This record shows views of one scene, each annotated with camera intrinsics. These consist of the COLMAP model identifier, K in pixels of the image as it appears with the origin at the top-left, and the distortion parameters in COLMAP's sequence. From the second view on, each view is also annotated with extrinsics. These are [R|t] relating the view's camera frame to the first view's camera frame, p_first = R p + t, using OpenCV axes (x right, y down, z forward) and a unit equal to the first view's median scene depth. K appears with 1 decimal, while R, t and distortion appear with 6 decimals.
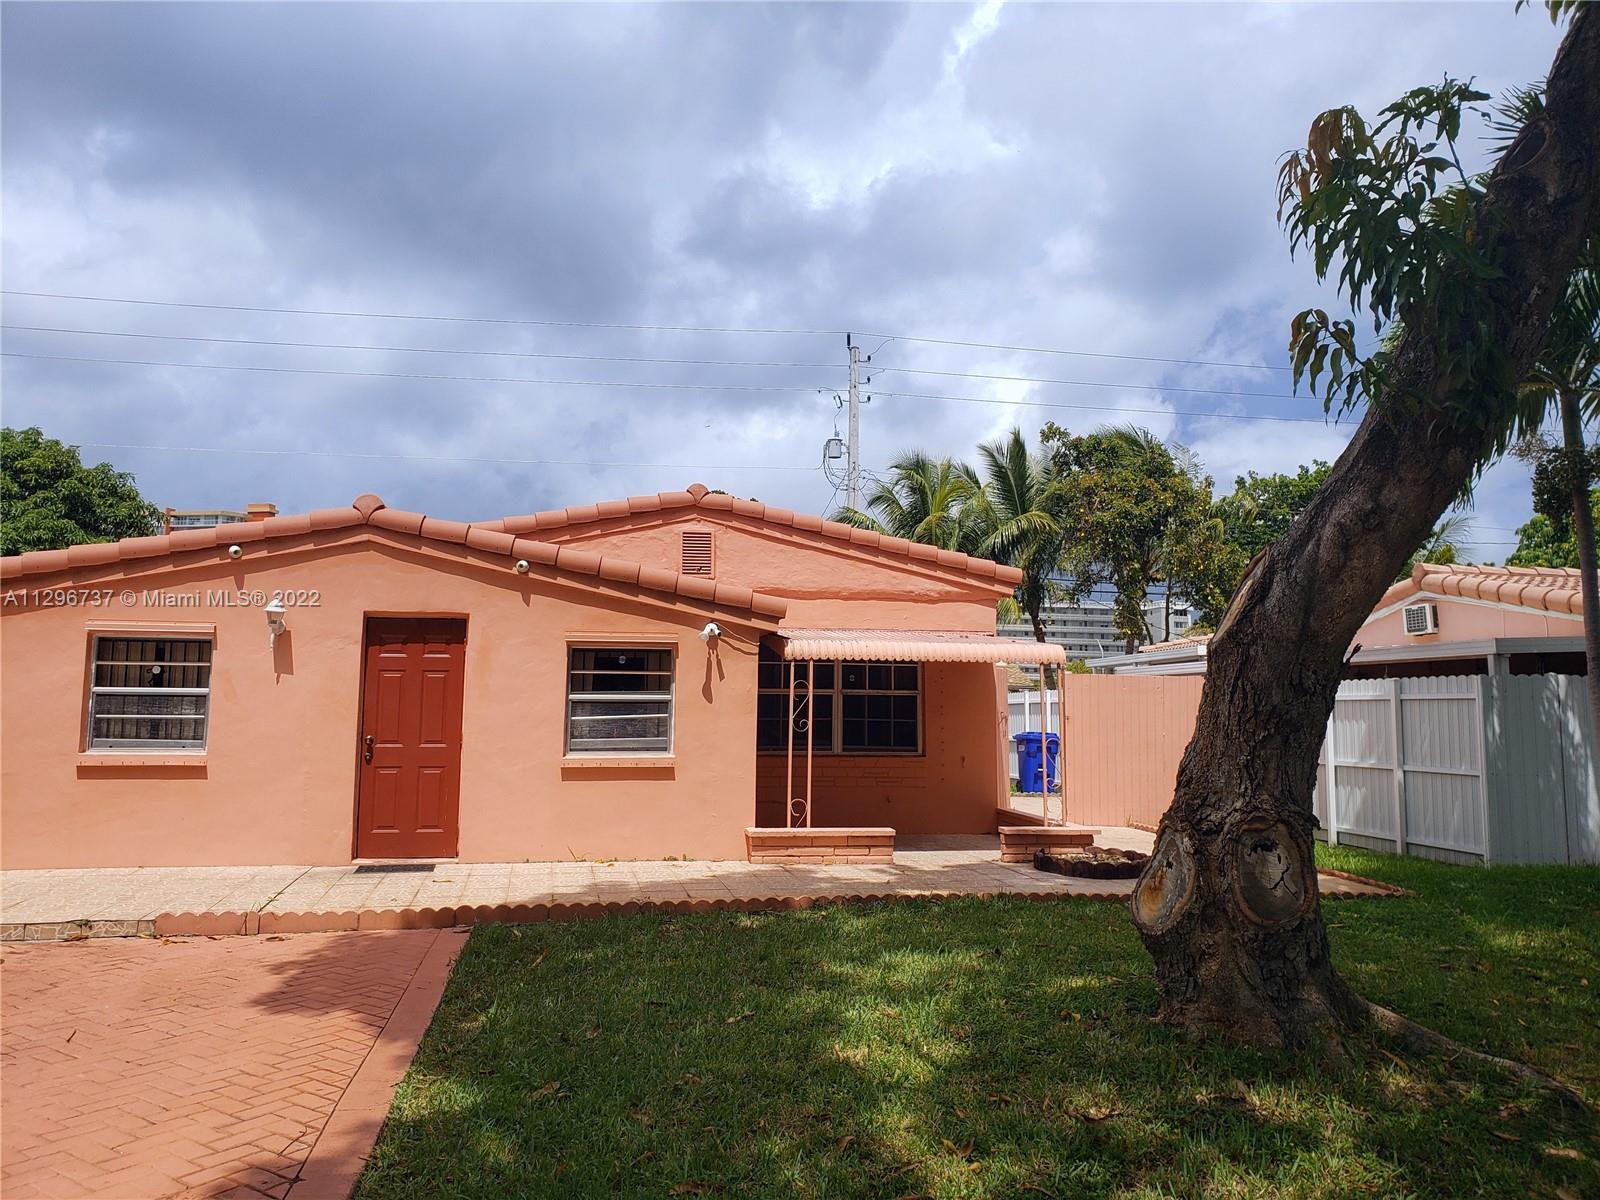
lens RADIAL K [[1282.1, 0, 800.0], [0, 1282.1, 600.0], [0, 0, 1]] dist [0.396358, -0.568014]
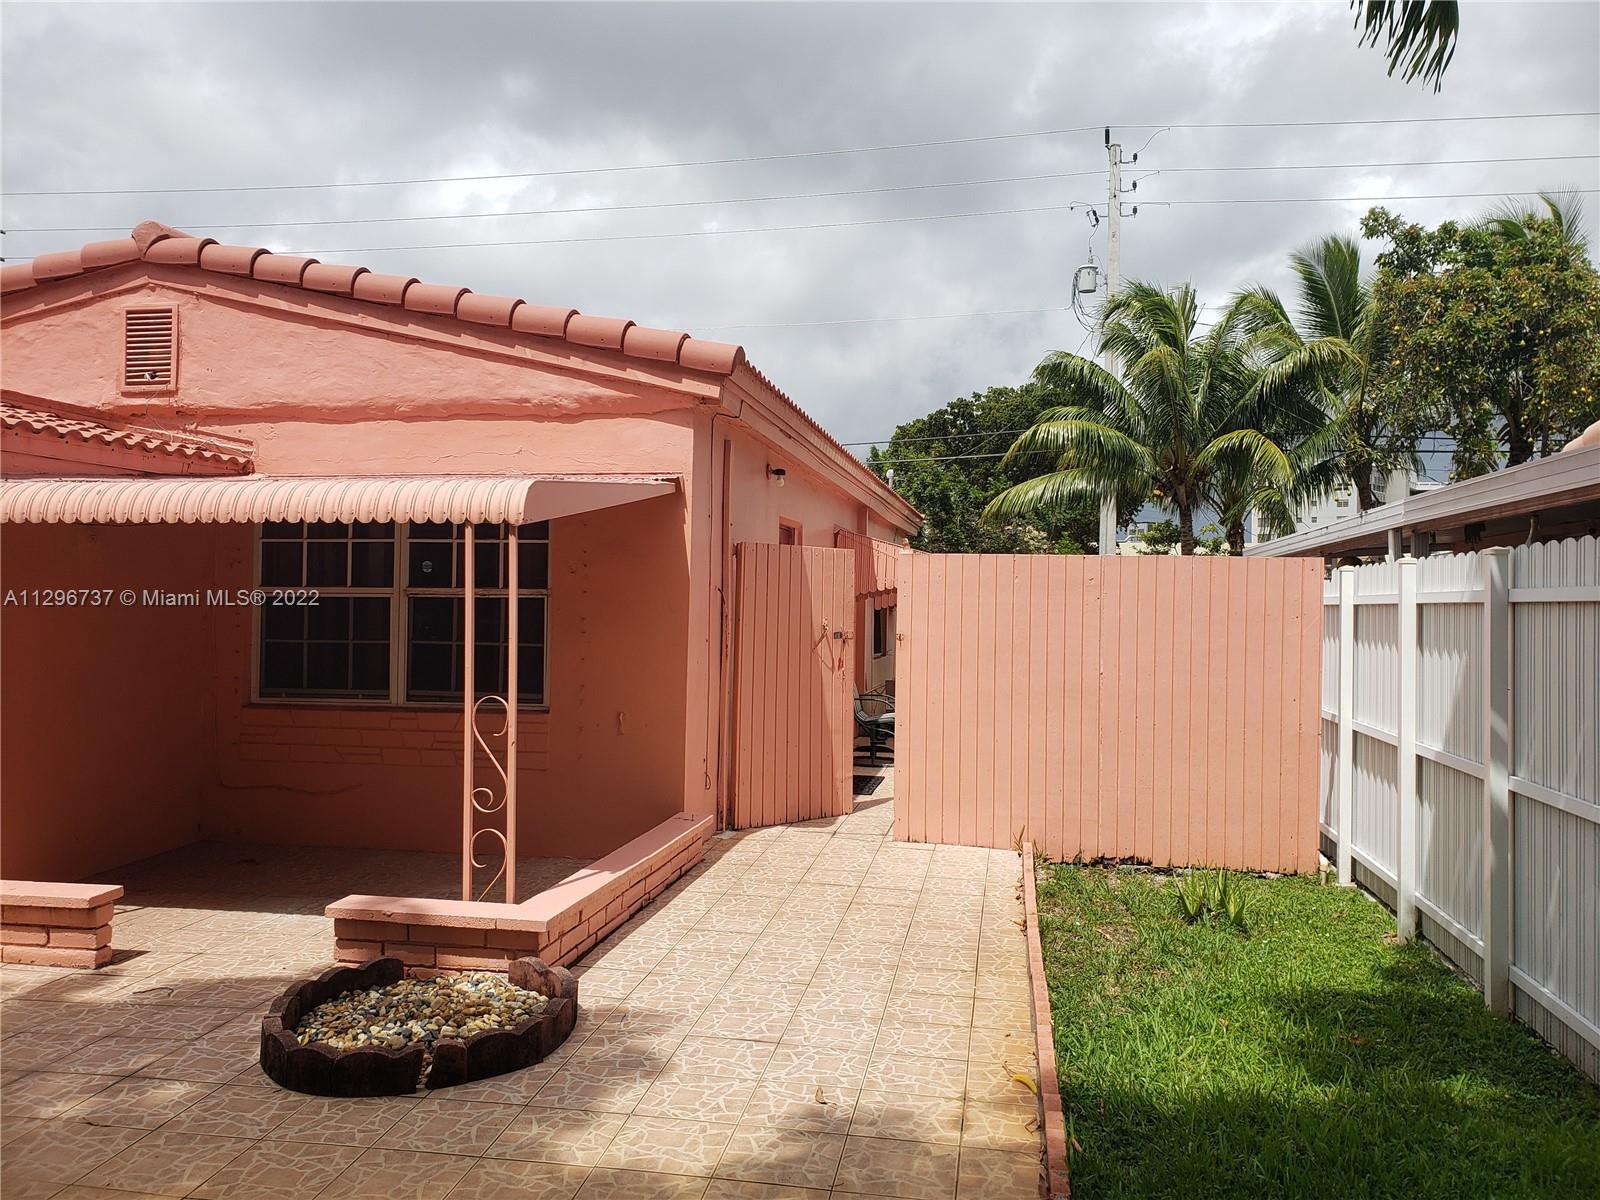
lens RADIAL K [[1265.6, 0, 741.5], [0, 1265.6, 591.0], [0, 0, 1]] dist [0.081140, -0.109812]
pose [[0.921085, 0.001399, -0.389358, 0.364804], [0.025291, 0.997667, 0.063414, 0.039910], [0.388539, -0.068257, 0.918901, 0.556186]]
